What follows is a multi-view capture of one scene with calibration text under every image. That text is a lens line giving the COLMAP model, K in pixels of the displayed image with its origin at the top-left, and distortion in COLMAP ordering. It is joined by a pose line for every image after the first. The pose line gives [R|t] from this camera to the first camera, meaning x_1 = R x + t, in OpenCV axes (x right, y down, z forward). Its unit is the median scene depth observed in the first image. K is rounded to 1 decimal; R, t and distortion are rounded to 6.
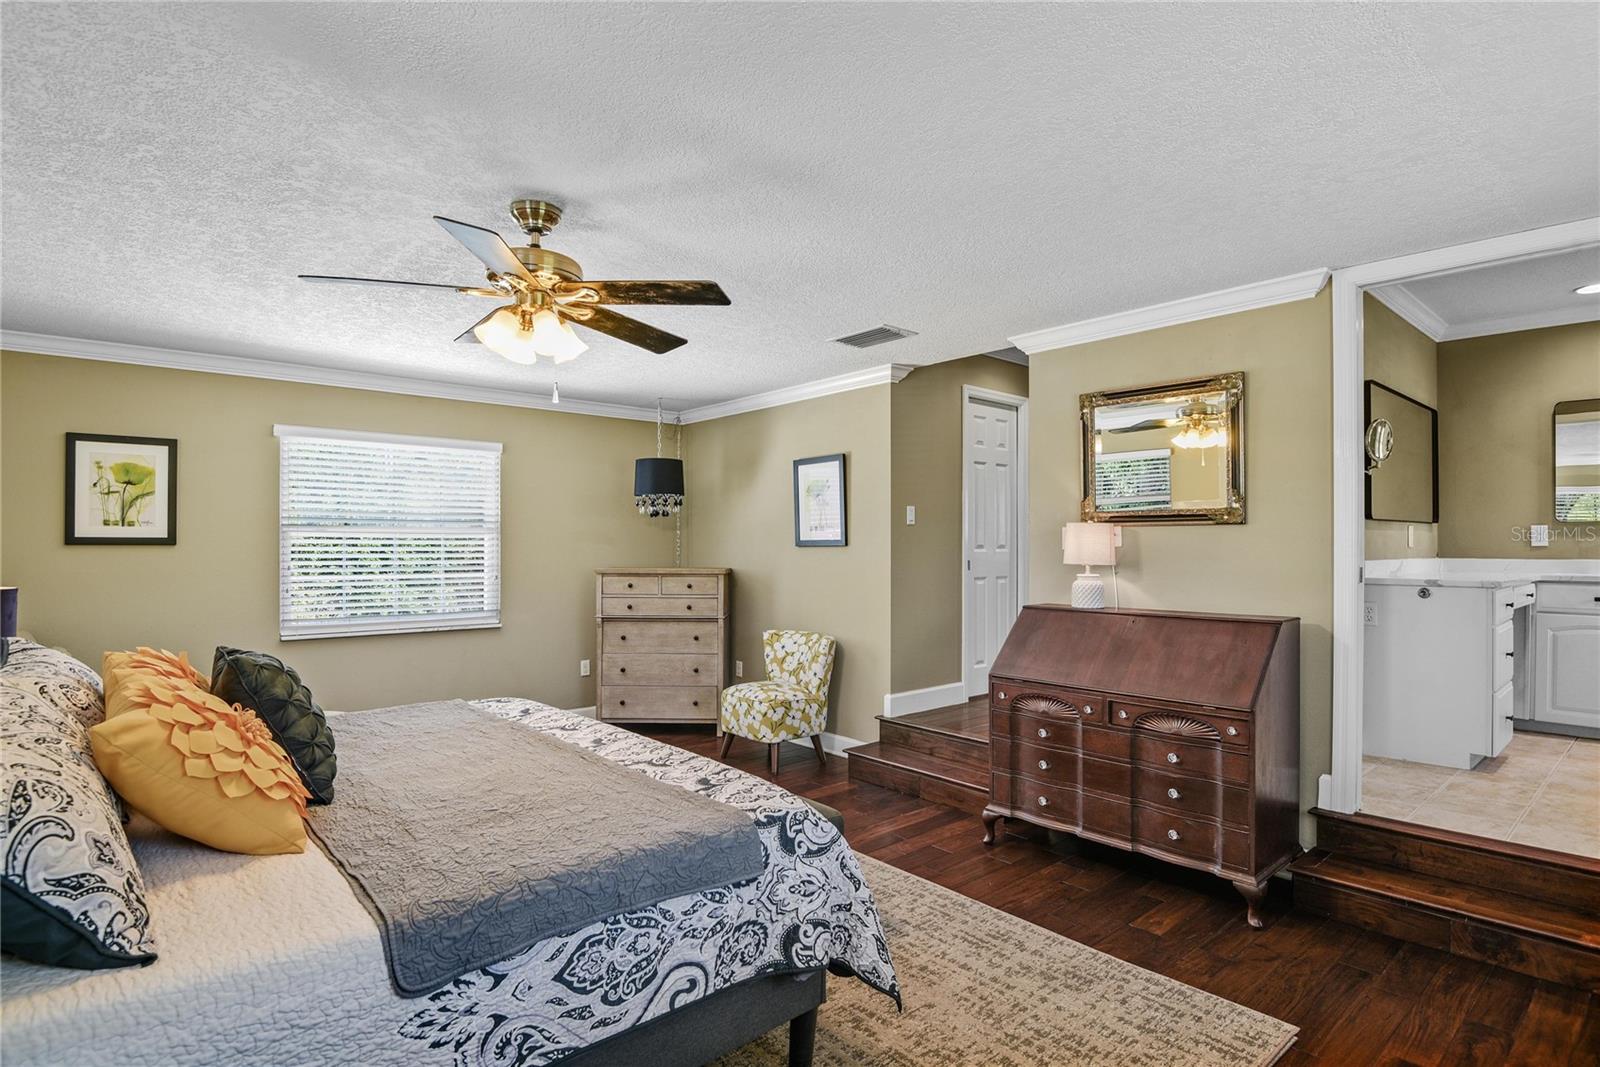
lens RADIAL K [[819.1, 0, 803.5], [0, 819.1, 540.6], [0, 0, 1]] dist [0.020125, -0.035952]
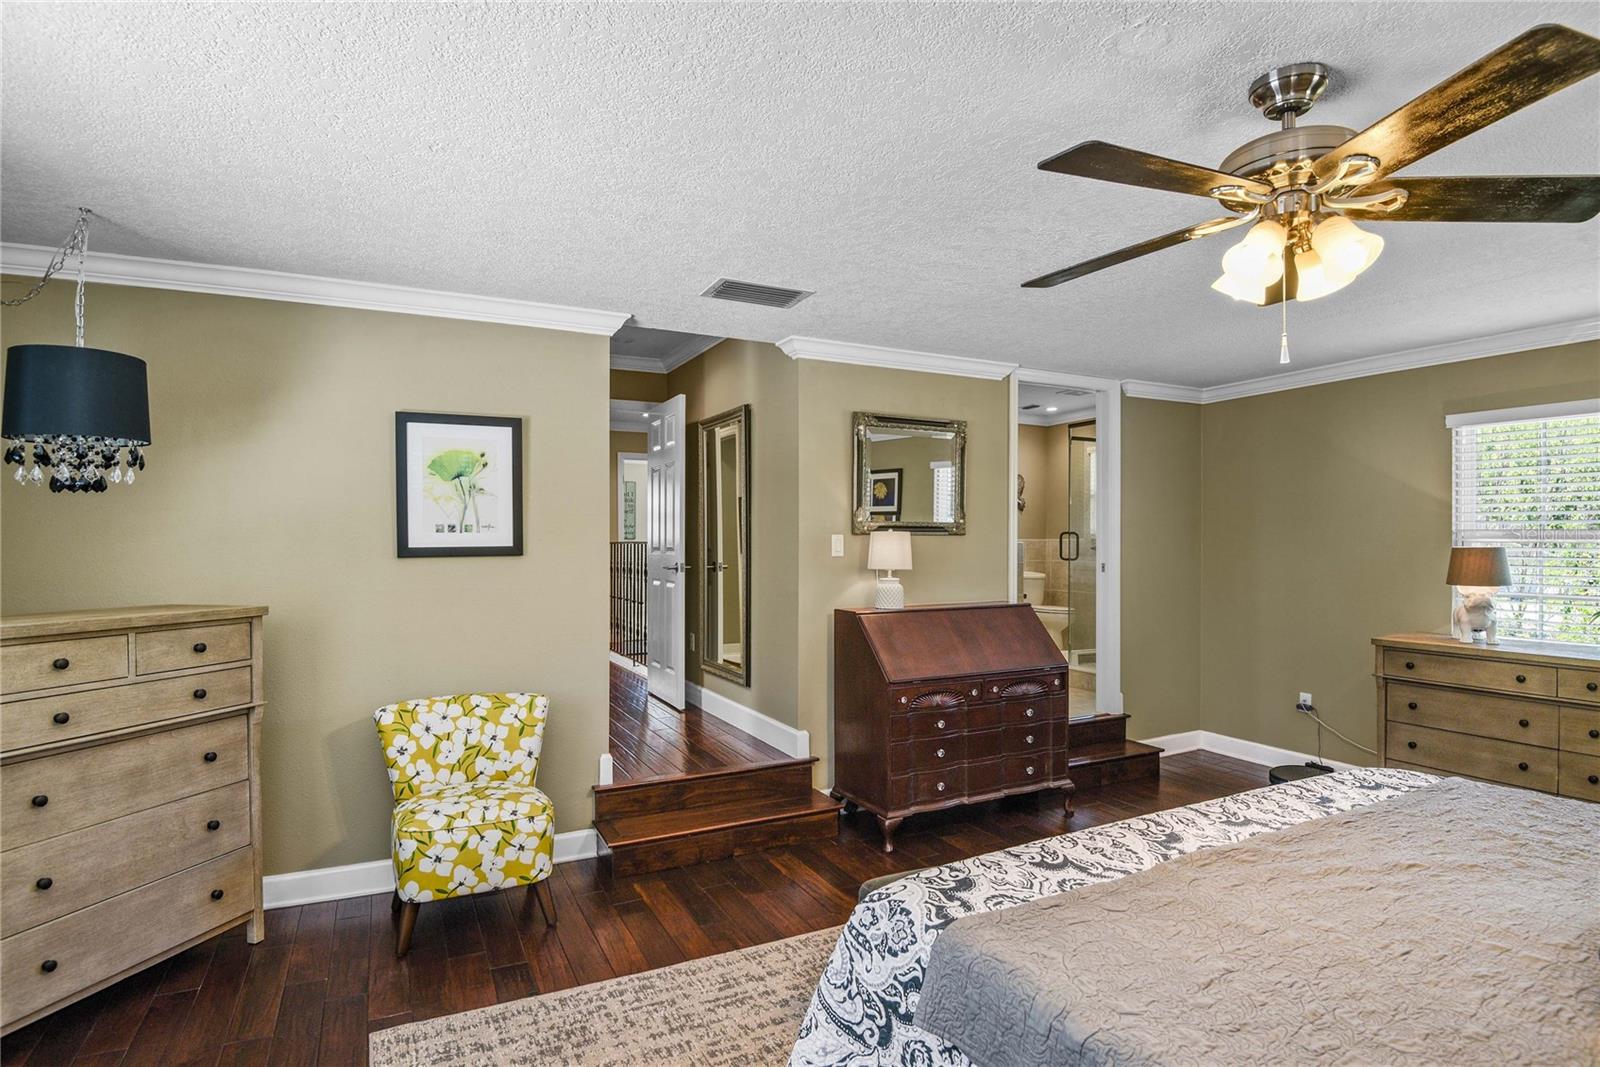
lens RADIAL K [[819.1, 0, 803.5], [0, 819.1, 540.6], [0, 0, 1]] dist [0.020125, -0.035952]
pose [[0.240457, 0.003533, 0.970653, -0.580533], [-0.003871, 0.999989, -0.002681, -0.004773], [-0.970652, -0.003112, 0.240468, 0.652258]]
